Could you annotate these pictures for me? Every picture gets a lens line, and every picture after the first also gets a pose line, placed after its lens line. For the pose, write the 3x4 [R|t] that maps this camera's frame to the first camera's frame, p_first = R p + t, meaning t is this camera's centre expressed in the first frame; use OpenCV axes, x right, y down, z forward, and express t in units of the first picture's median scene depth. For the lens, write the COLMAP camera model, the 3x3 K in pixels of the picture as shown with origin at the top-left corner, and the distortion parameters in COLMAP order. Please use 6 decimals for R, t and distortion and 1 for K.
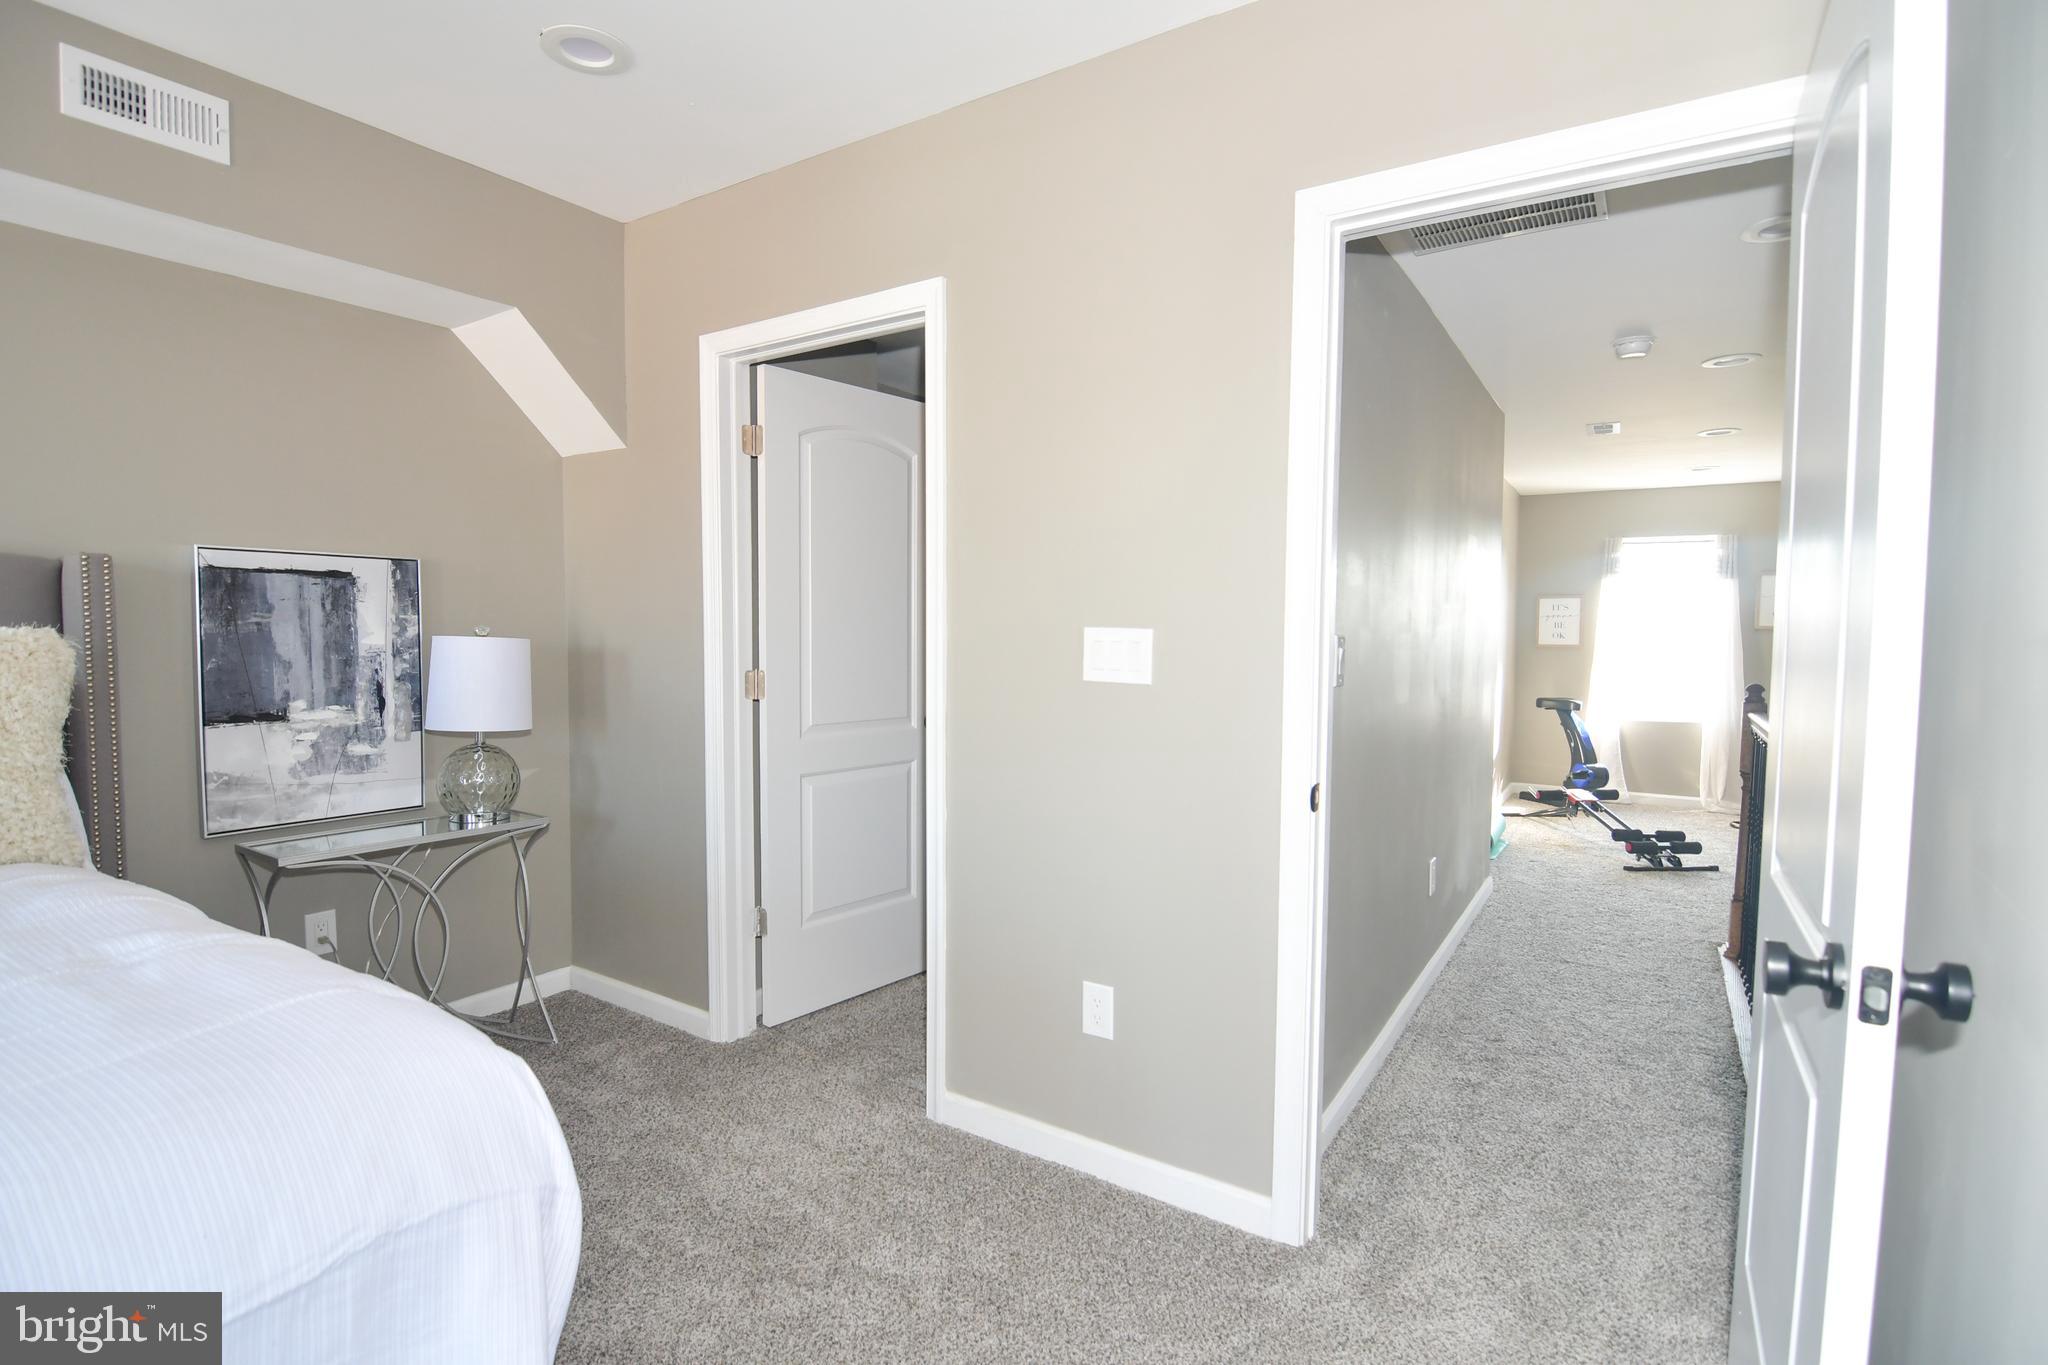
lens RADIAL K [[982.4, 0, 1007.1], [0, 982.4, 688.6], [0, 0, 1]] dist [-0.011056, -0.008804]
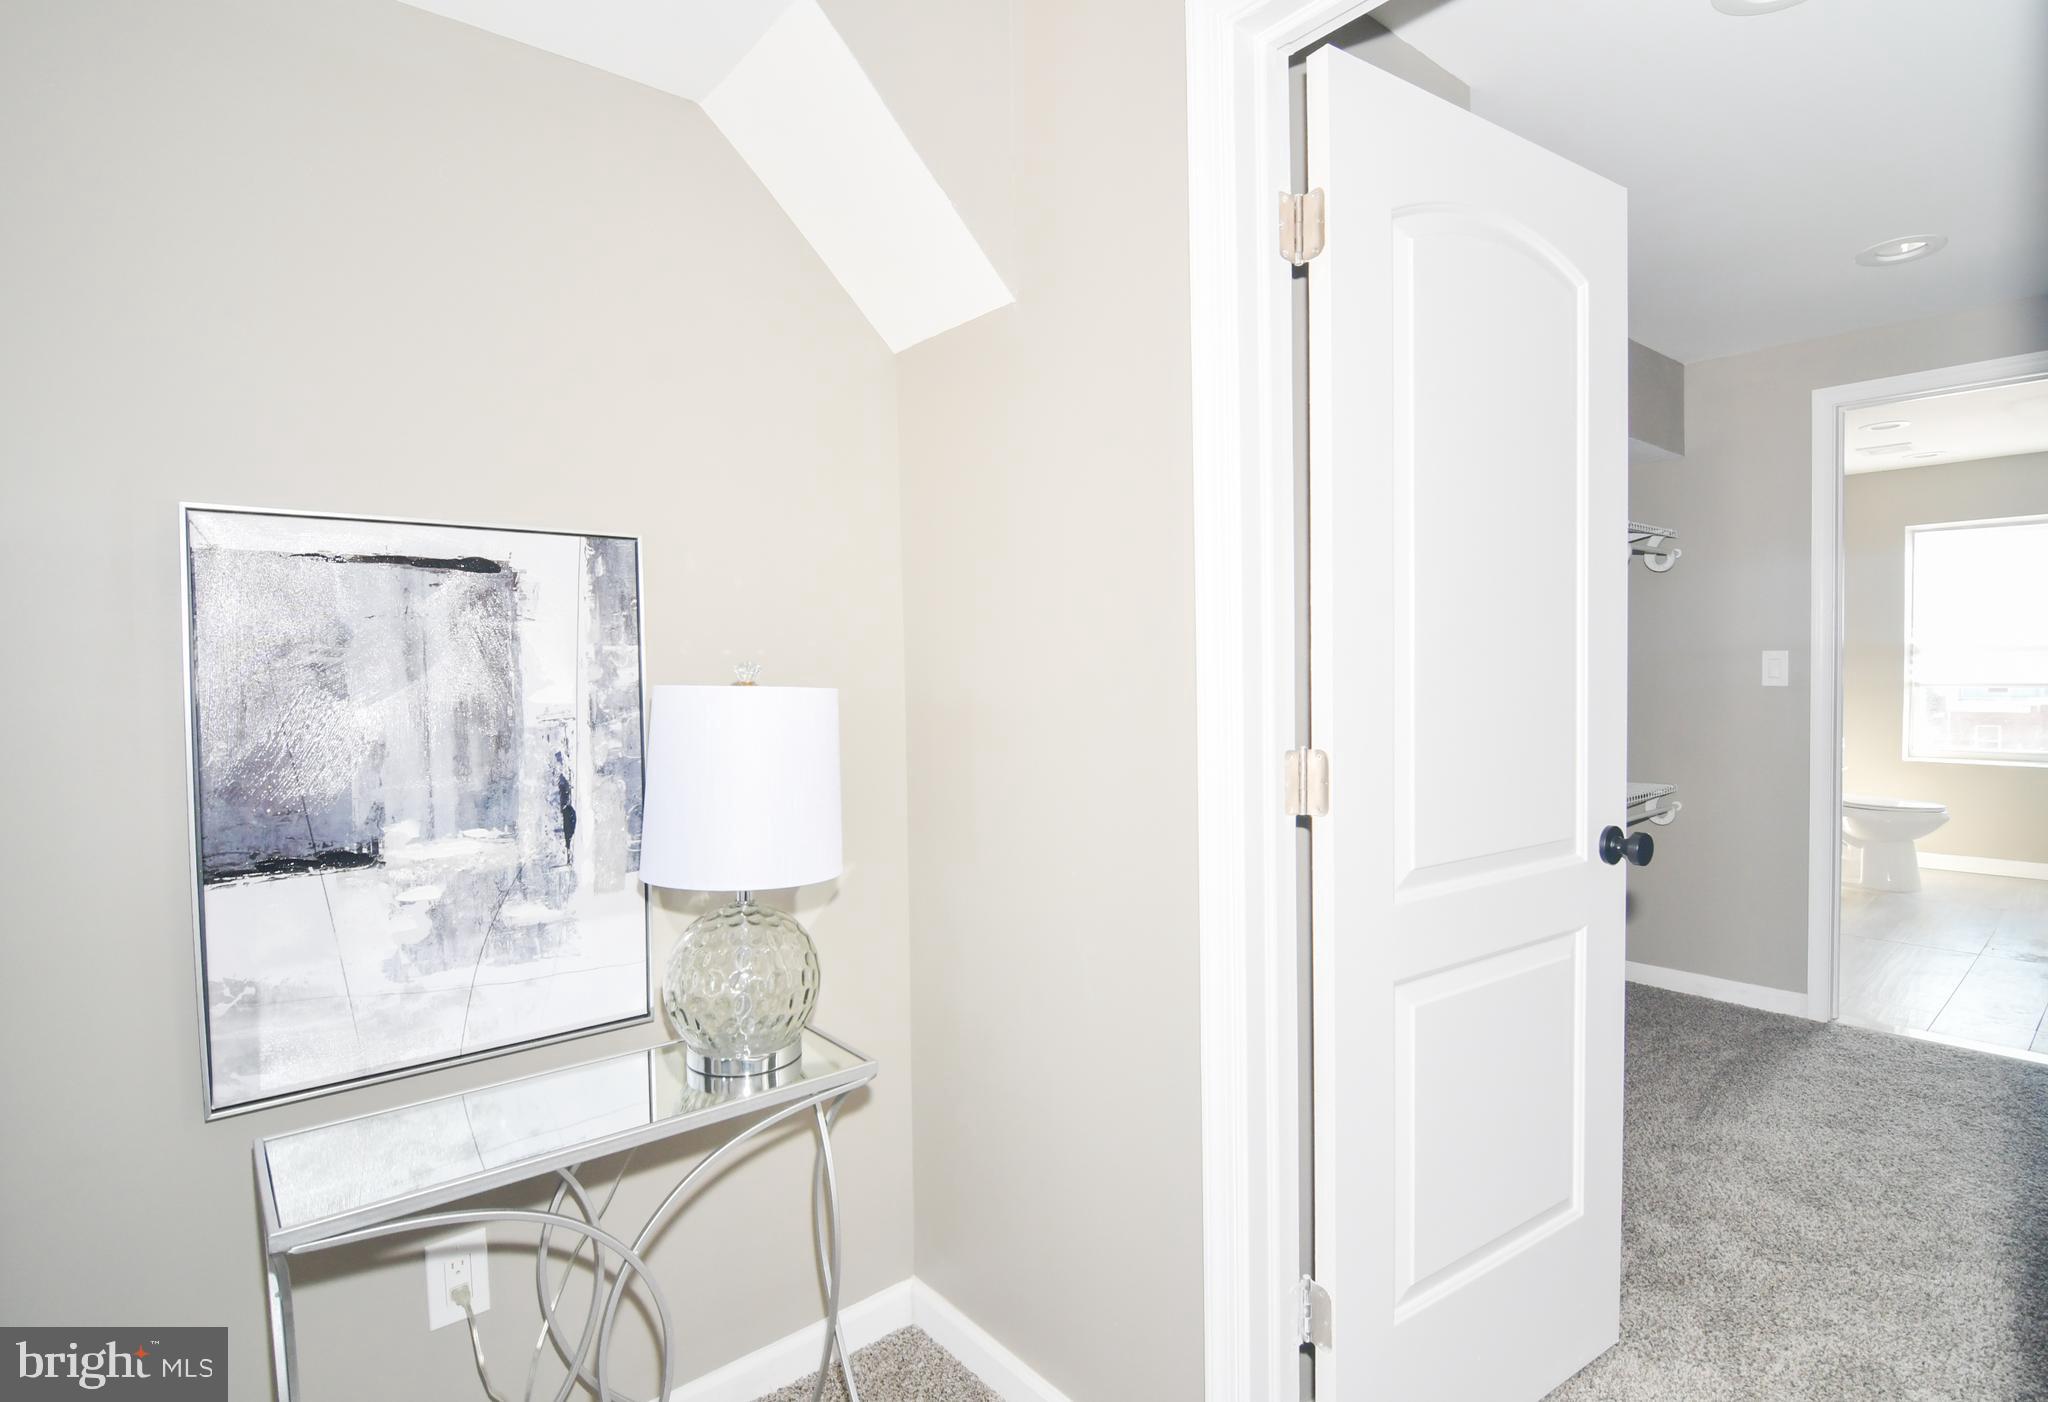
lens RADIAL K [[1017.4, 0, 1037.9], [0, 1017.4, 699.1], [0, 0, 1]] dist [-0.024629, -0.001189]
pose [[0.960828, -0.012864, -0.276848, -0.266418], [0.005555, 0.999615, -0.027168, -0.032542], [0.277091, 0.024566, 0.960530, 0.573624]]
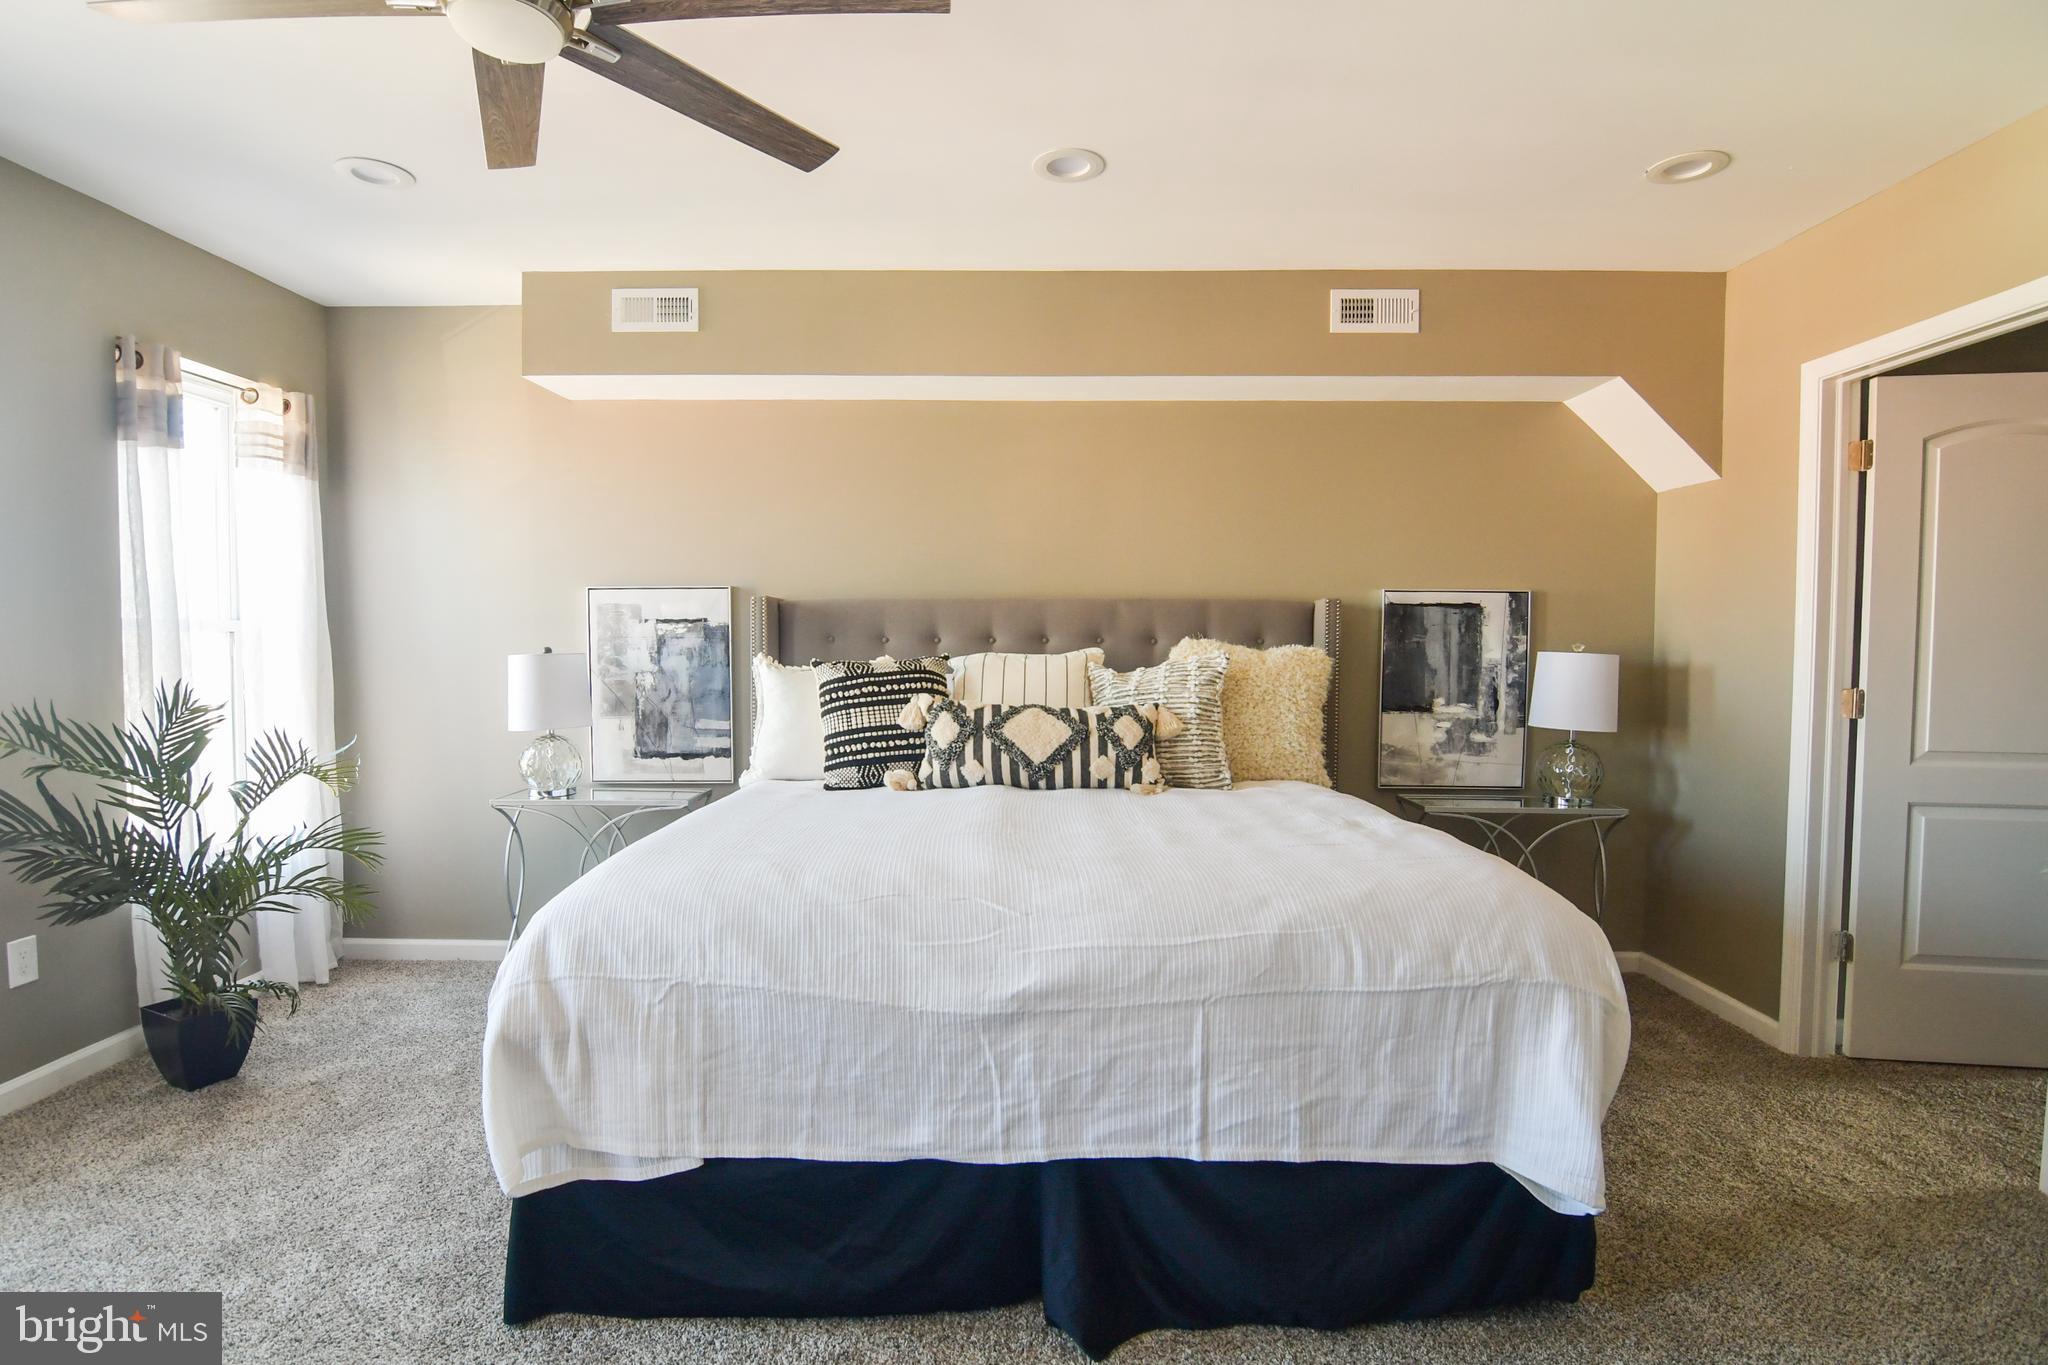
lens RADIAL K [[982.4, 0, 1027.5], [0, 982.4, 682.0], [0, 0, 1]] dist [-0.011056, -0.008804]
pose [[0.542425, 0.030228, -0.839561, 0.115156], [-0.053574, 0.998563, 0.001340, 0.018240], [0.838395, 0.044252, 0.543264, -0.234093]]
